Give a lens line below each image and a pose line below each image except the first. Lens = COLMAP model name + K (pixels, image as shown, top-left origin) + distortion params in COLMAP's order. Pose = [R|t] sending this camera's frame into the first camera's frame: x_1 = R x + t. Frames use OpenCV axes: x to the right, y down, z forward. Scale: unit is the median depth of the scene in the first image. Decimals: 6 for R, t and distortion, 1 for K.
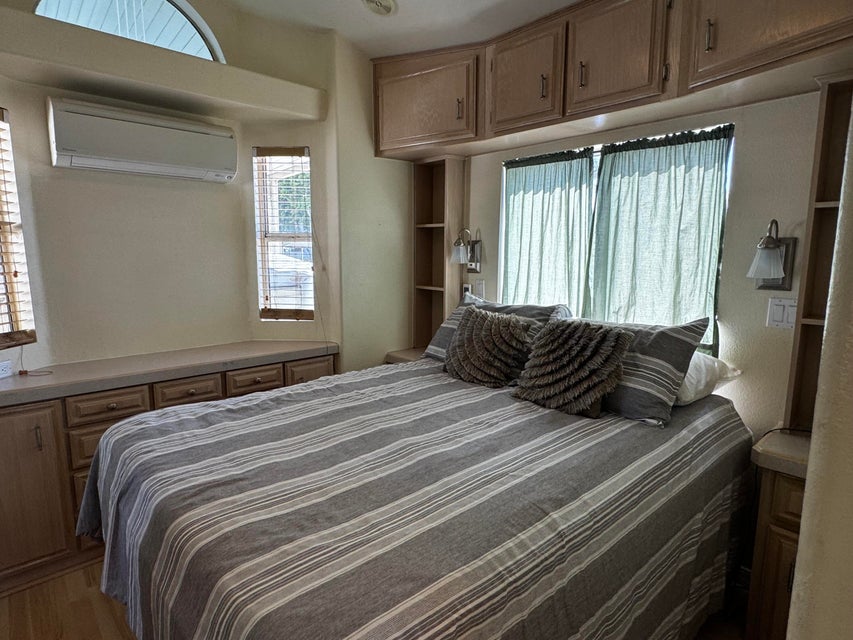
lens RADIAL K [[480.6, 0, 424.0], [0, 480.6, 320.1], [0, 0, 1]] dist [-0.004666, 0.000155]
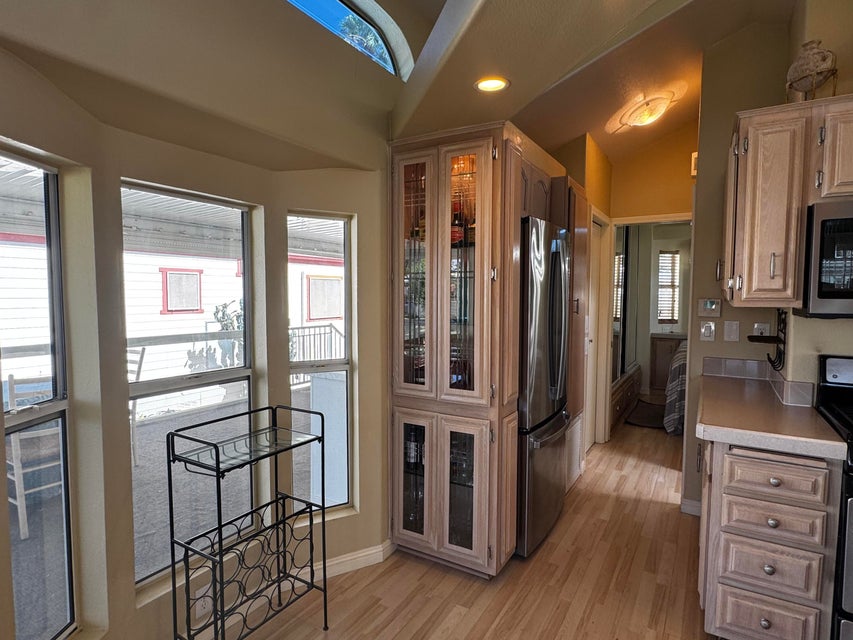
lens RADIAL K [[480.6, 0, 427.8], [0, 480.6, 324.9], [0, 0, 1]] dist [-0.004666, 0.000155]
pose [[0.293976, 0.059198, -0.953978, 1.674997], [-0.143024, 0.989567, 0.017332, 0.233964], [0.945051, 0.131346, 0.299376, -1.448904]]
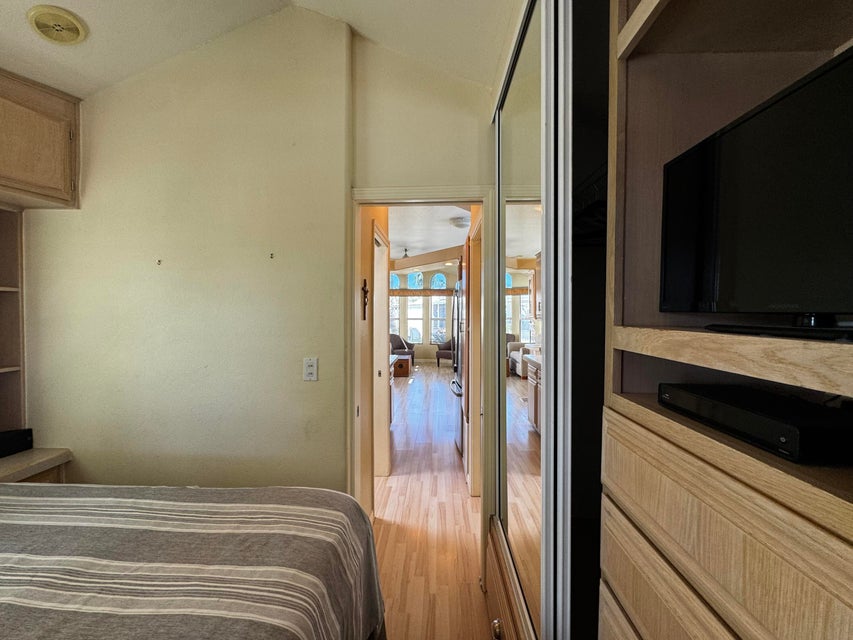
lens RADIAL K [[343.5, 0, 425.6], [0, 343.5, 317.7], [0, 0, 1]] dist [-0.001377, 0.000742]
pose [[-0.712500, -0.013284, 0.701546, -0.543188], [0.098943, 0.987929, 0.119195, -0.102818], [-0.694661, 0.154339, -0.702585, 0.575756]]
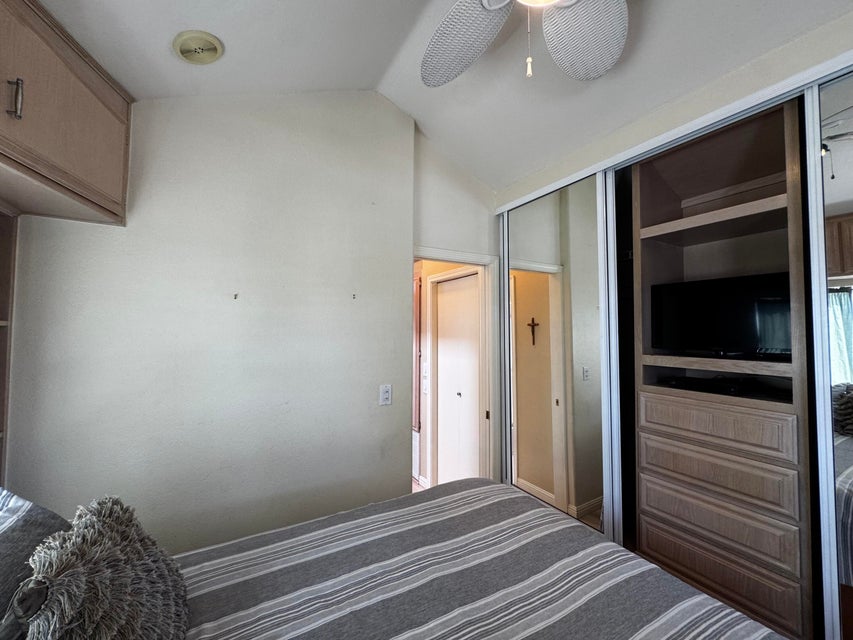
lens RADIAL K [[343.5, 0, 424.3], [0, 343.5, 319.4], [0, 0, 1]] dist [-0.001377, 0.000742]
pose [[-0.977253, 0.003630, 0.212045, -0.105738], [0.026933, 0.993882, 0.107114, -0.213953], [-0.210359, 0.110388, -0.971372, 1.067864]]
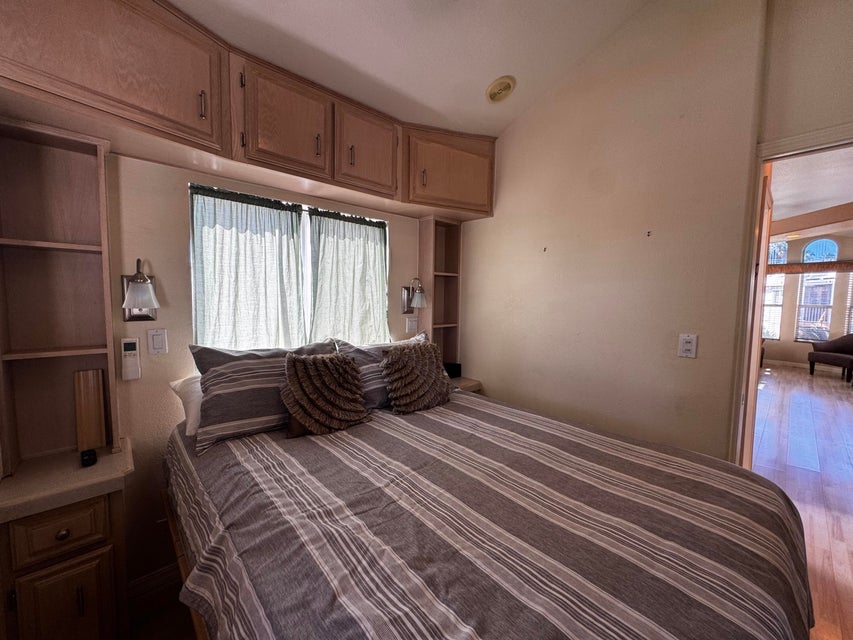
lens RADIAL K [[343.5, 0, 426.2], [0, 343.5, 318.4], [0, 0, 1]] dist [-0.001377, 0.000742]
pose [[-0.011050, -0.069807, 0.997499, -0.565903], [0.133002, 0.988594, 0.070657, -0.112706], [-0.991054, 0.133450, -0.001639, 0.799464]]
